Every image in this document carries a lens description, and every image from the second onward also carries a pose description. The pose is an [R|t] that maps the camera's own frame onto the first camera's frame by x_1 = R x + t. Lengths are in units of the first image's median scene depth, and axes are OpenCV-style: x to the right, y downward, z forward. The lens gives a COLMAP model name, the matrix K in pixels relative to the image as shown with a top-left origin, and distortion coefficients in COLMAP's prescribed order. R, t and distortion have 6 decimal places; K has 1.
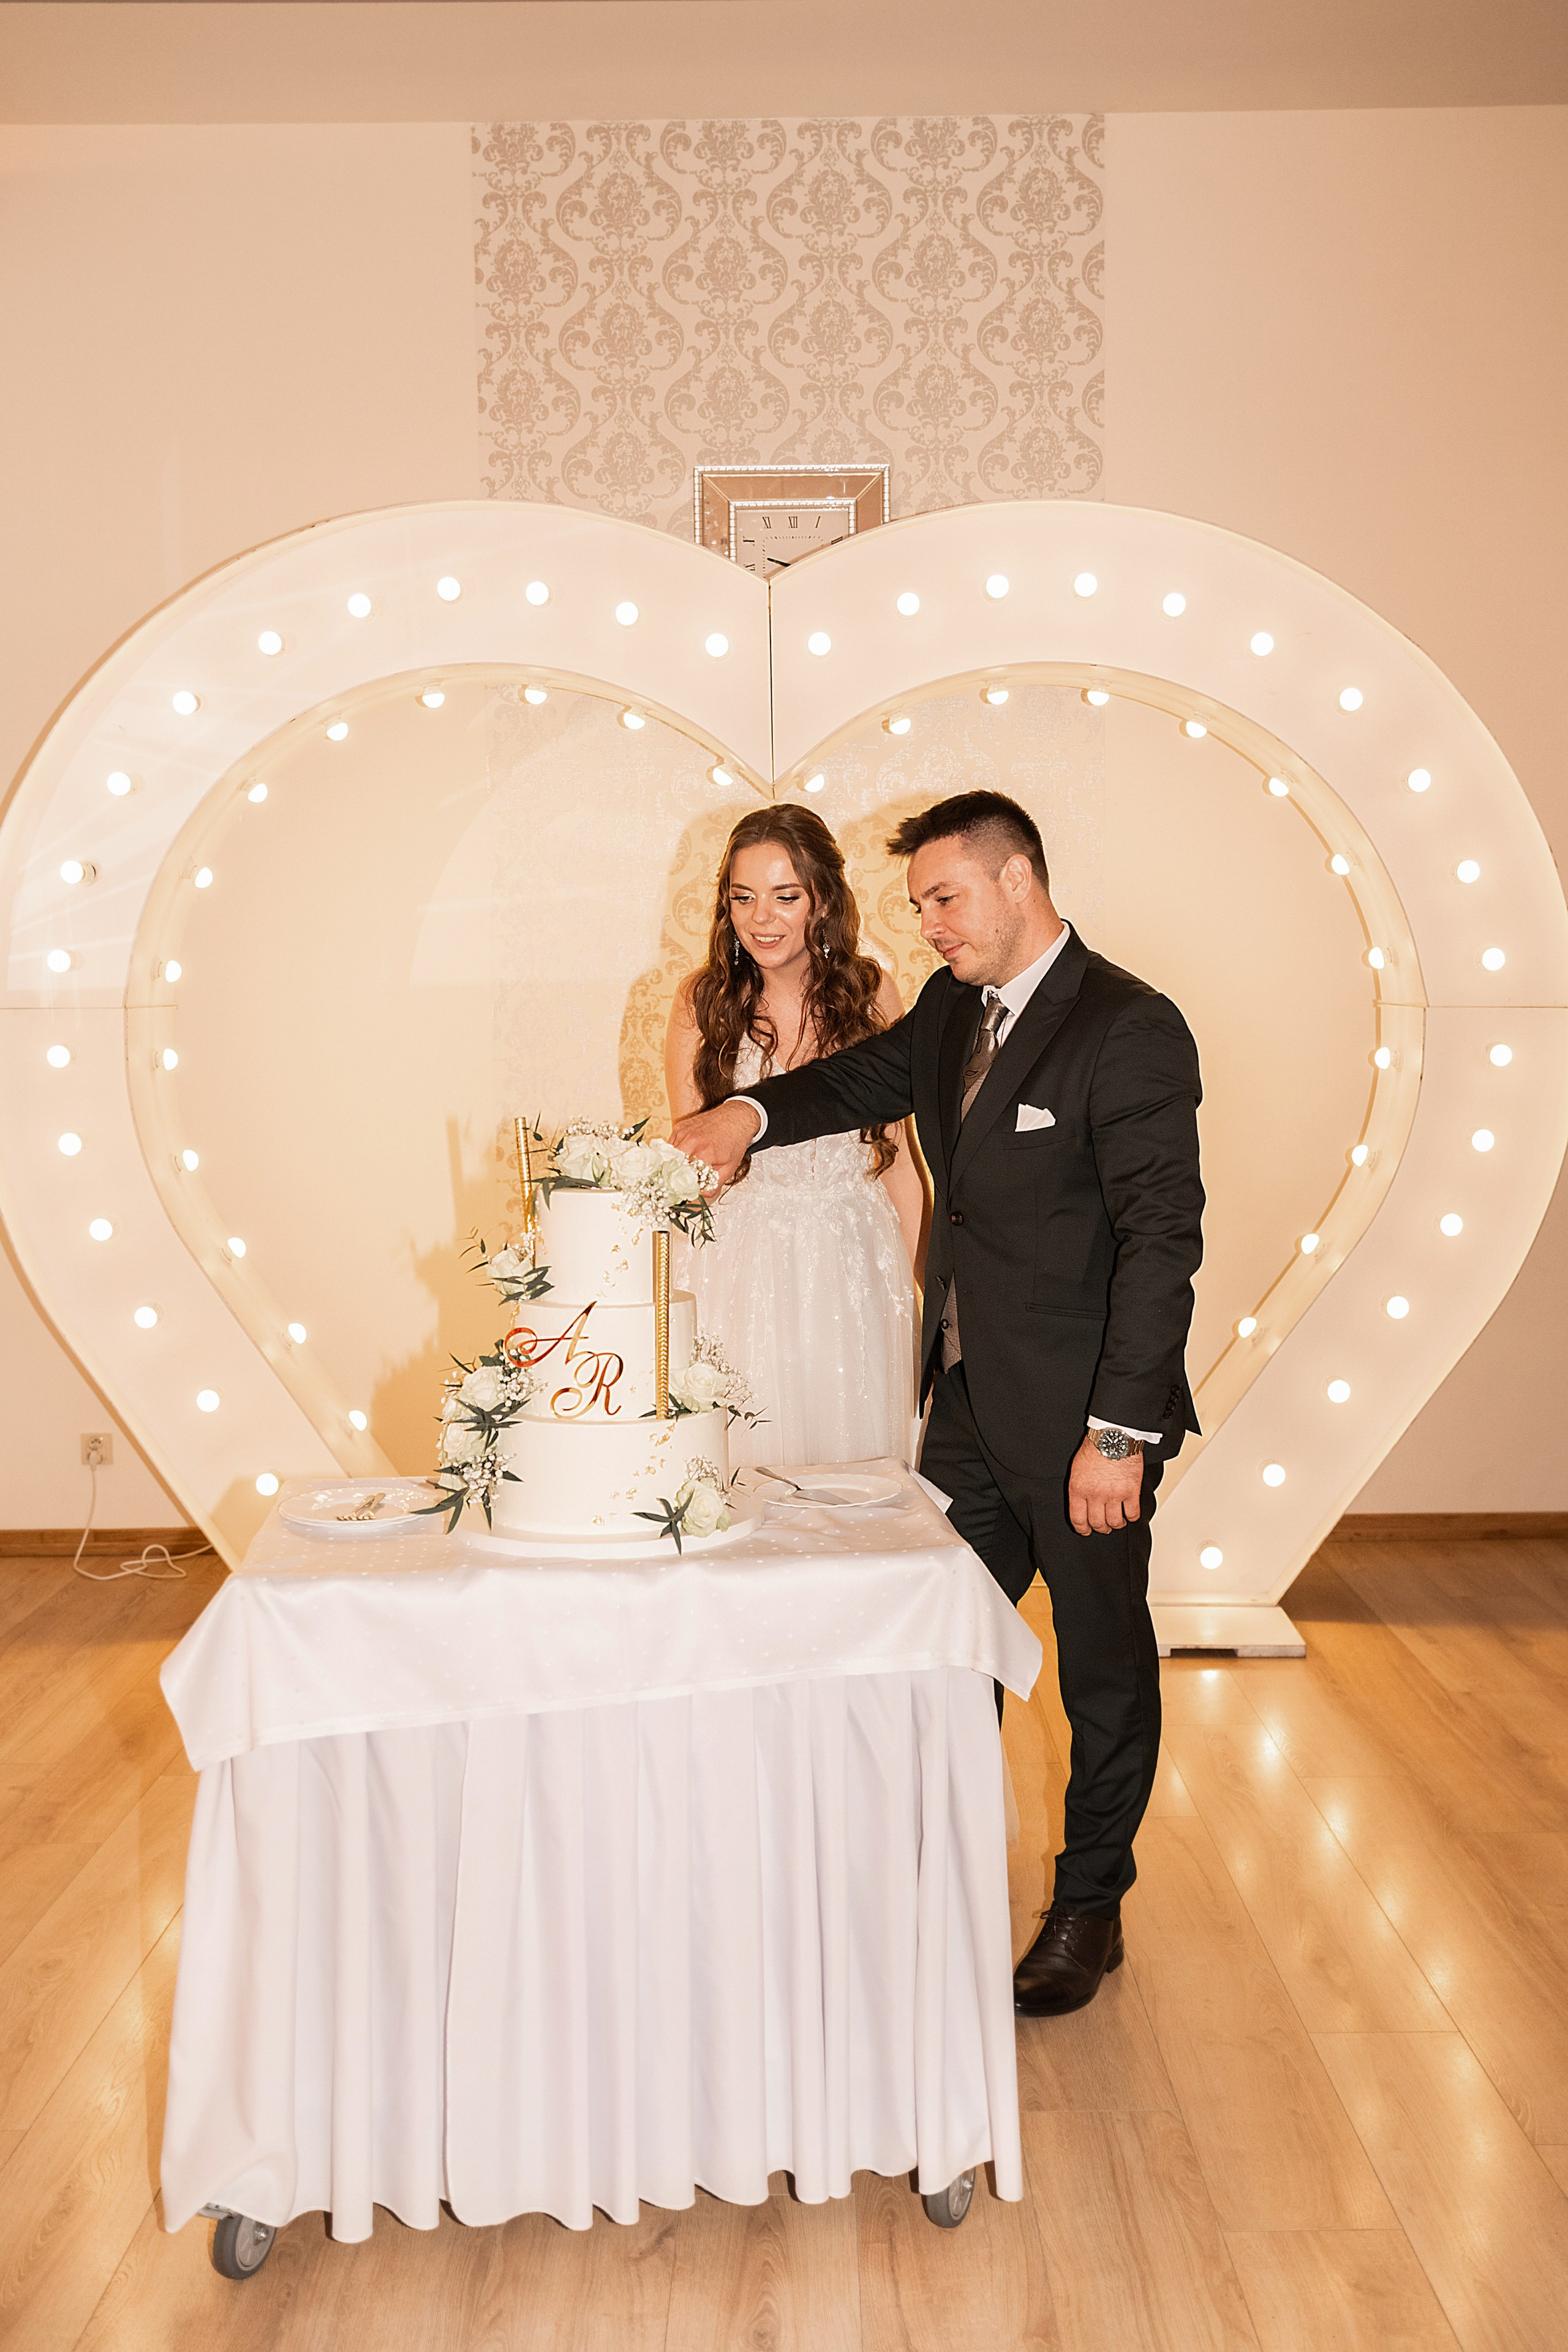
lens RADIAL K [[2149.4, 0, 784.0], [0, 2149.4, 1176.0], [0, 0, 1]] dist [-0.004969, -0.004425]
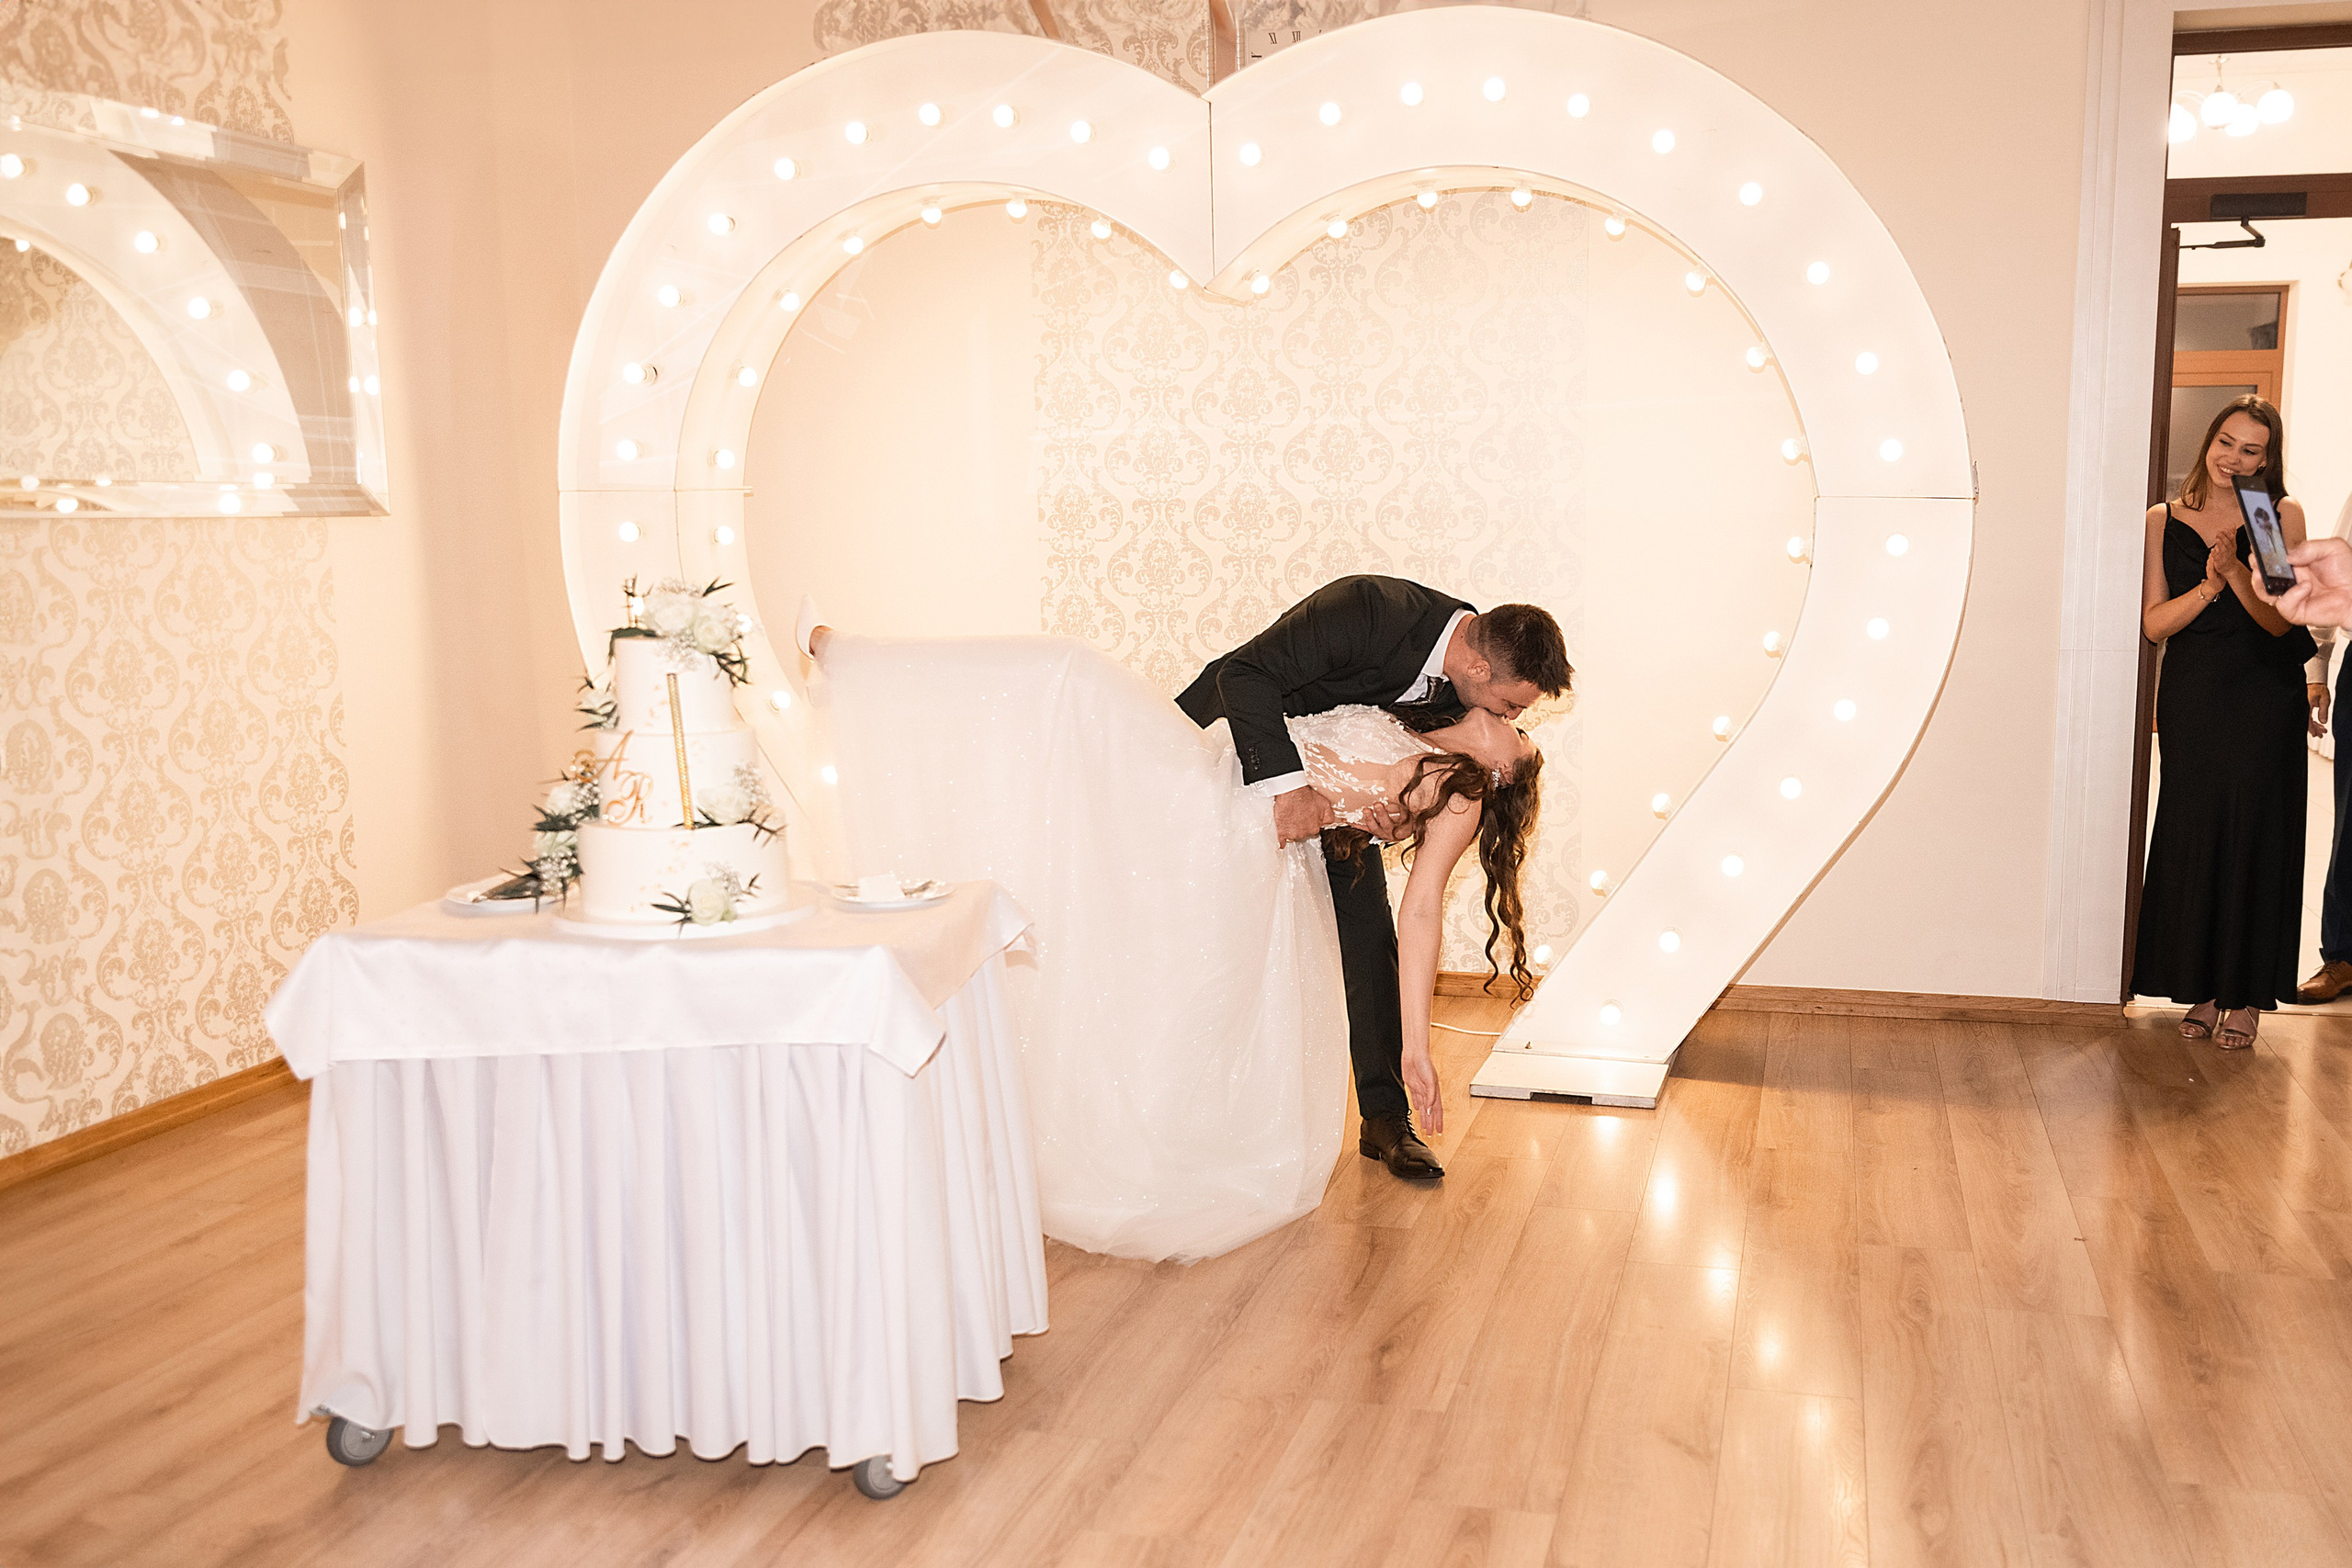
lens RADIAL K [[2073.7, 0, 1327.5], [0, 2073.7, 830.1], [0, 0, 1]] dist [-0.036699, 0.077837]
pose [[0.972017, 0.044886, -0.230582, 0.317346], [-0.026118, 0.996139, 0.083816, 0.003453], [0.233454, -0.075448, 0.969436, -0.028059]]
